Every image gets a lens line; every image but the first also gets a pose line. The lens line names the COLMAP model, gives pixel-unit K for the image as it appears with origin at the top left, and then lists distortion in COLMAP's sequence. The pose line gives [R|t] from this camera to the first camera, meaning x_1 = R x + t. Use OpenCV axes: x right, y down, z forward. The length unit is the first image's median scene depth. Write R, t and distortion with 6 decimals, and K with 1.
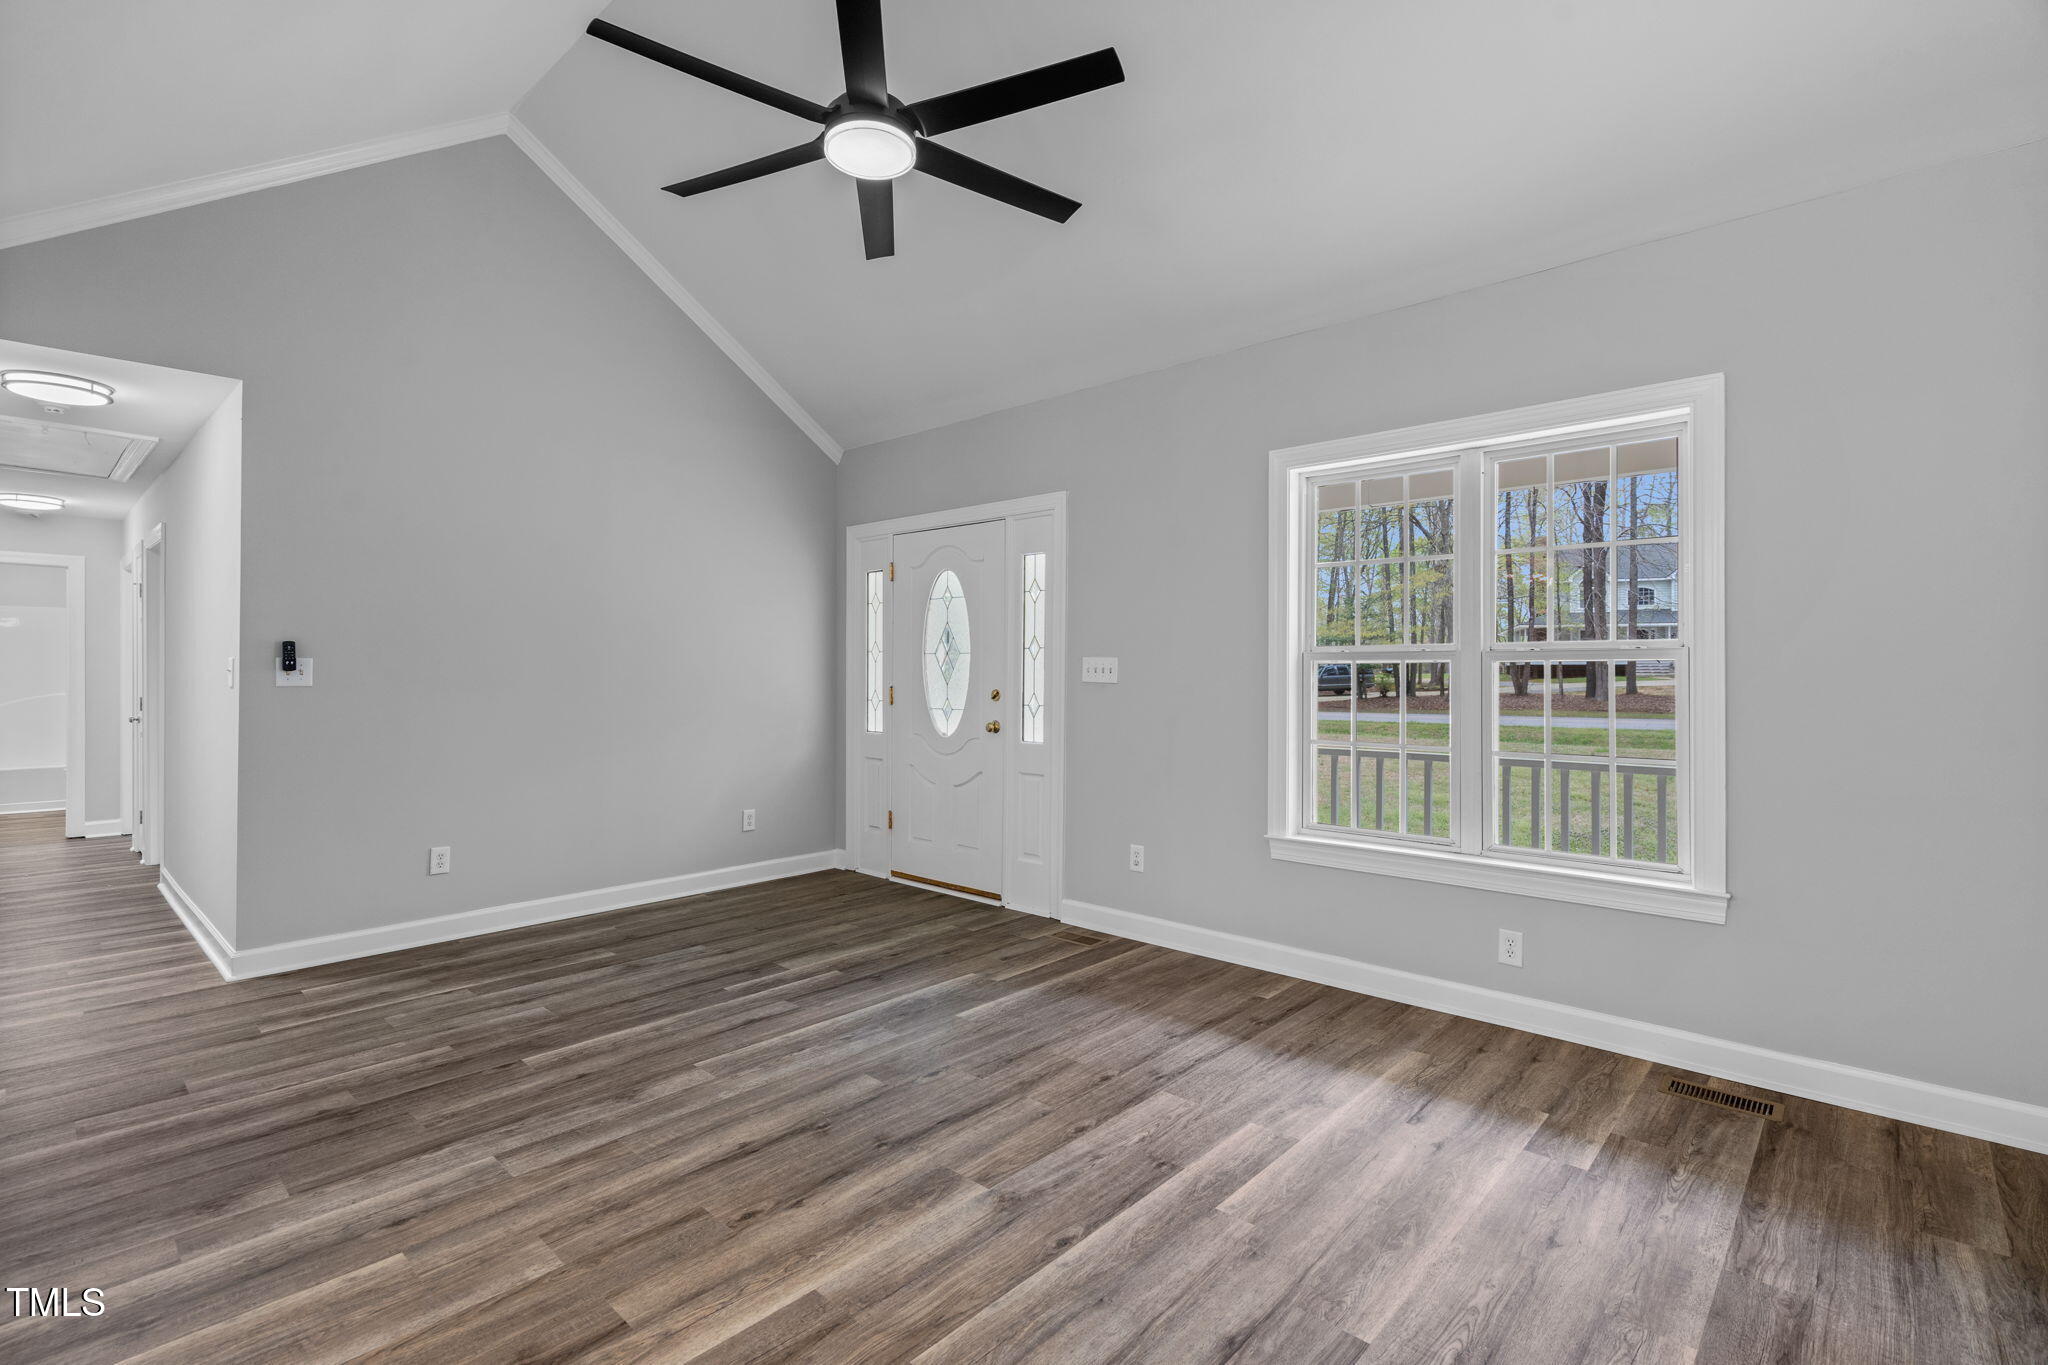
lens RADIAL K [[940.2, 0, 1005.2], [0, 940.2, 658.9], [0, 0, 1]] dist [-0.000359, -0.000185]
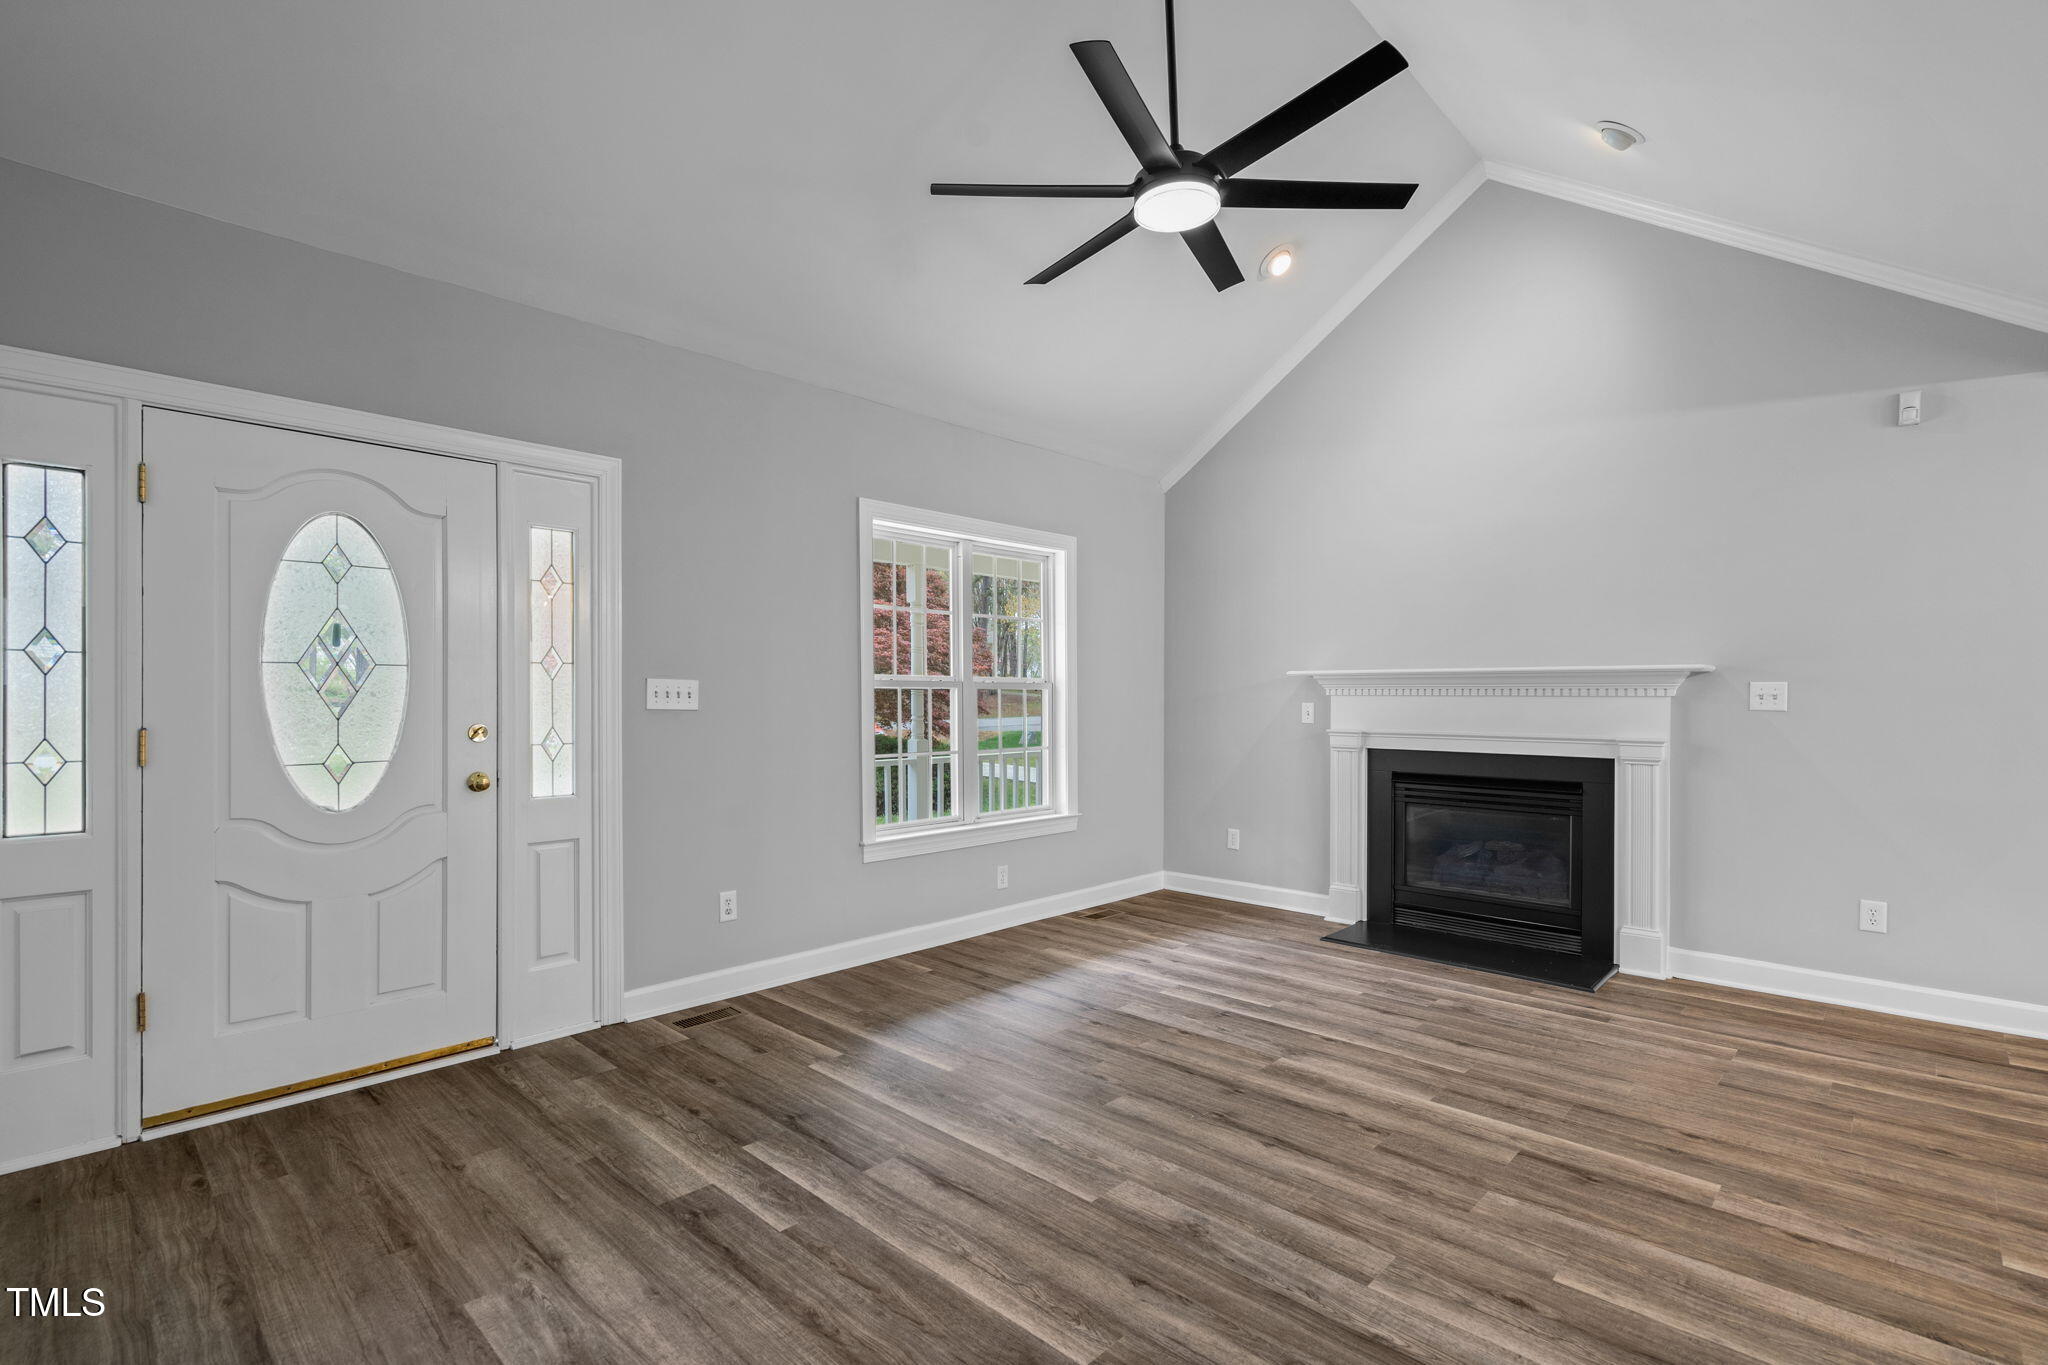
lens RADIAL K [[955.9, 0, 1021.9], [0, 955.9, 697.2], [0, 0, 1]] dist [0.000627, 0.000356]
pose [[0.007961, -0.000569, 0.999968, -1.088690], [-0.014157, 0.999900, 0.000681, 0.014117], [-0.999868, -0.014161, 0.007953, 1.025342]]
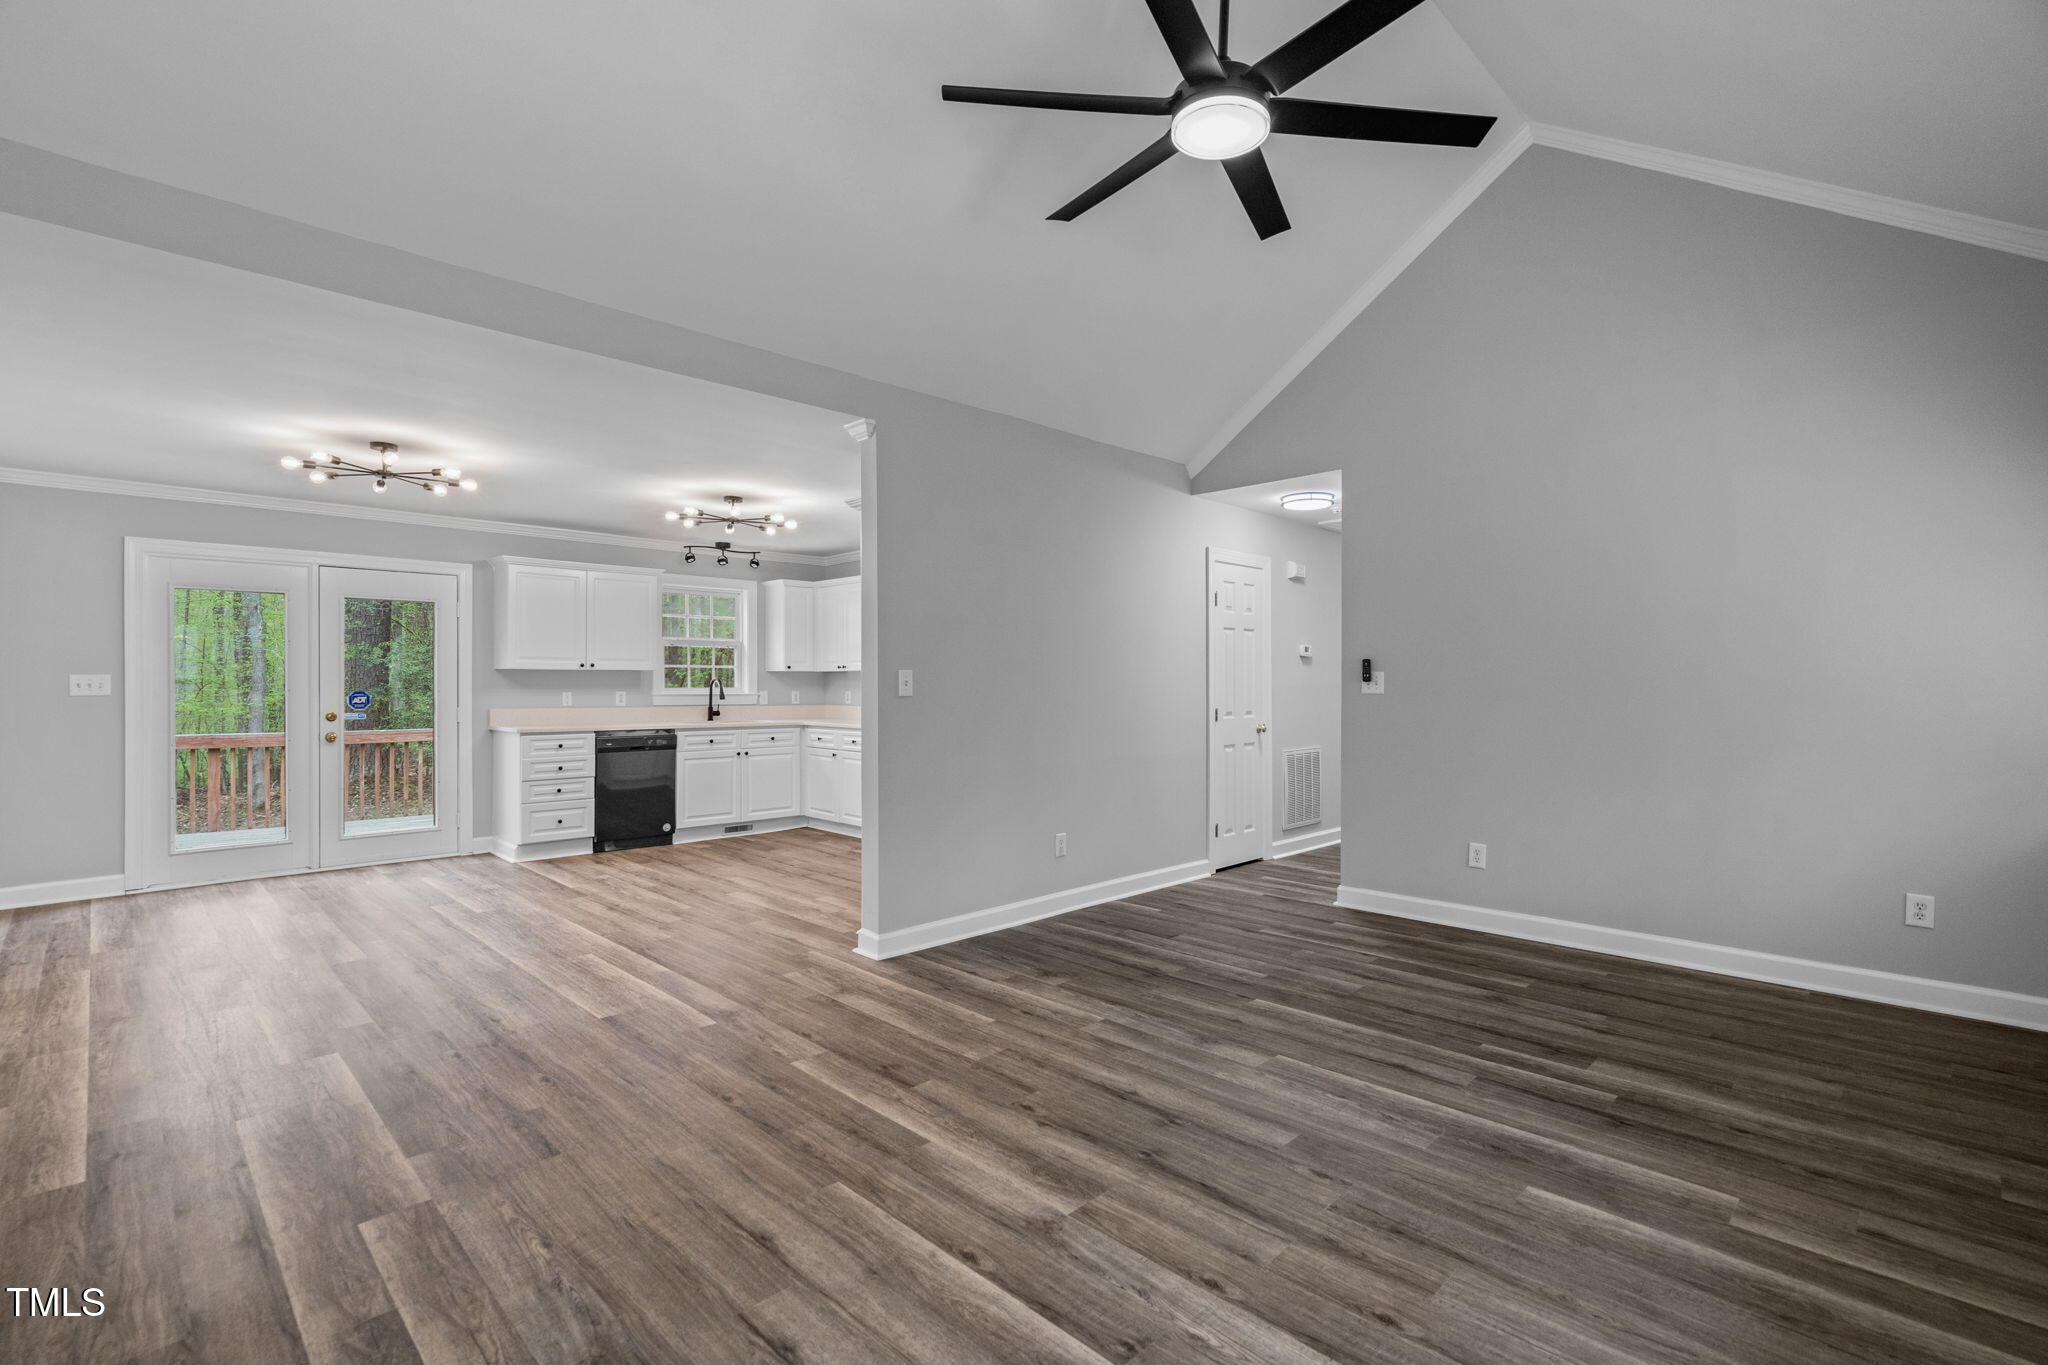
lens RADIAL K [[933.3, 0, 1036.9], [0, 933.3, 682.0], [0, 0, 1]] dist [0.000331, 0.000501]
pose [[-0.018933, -0.000952, -0.999820, 0.697153], [0.013386, 0.999910, -0.001205, 0.011073], [0.999731, -0.013406, -0.018918, 0.732020]]
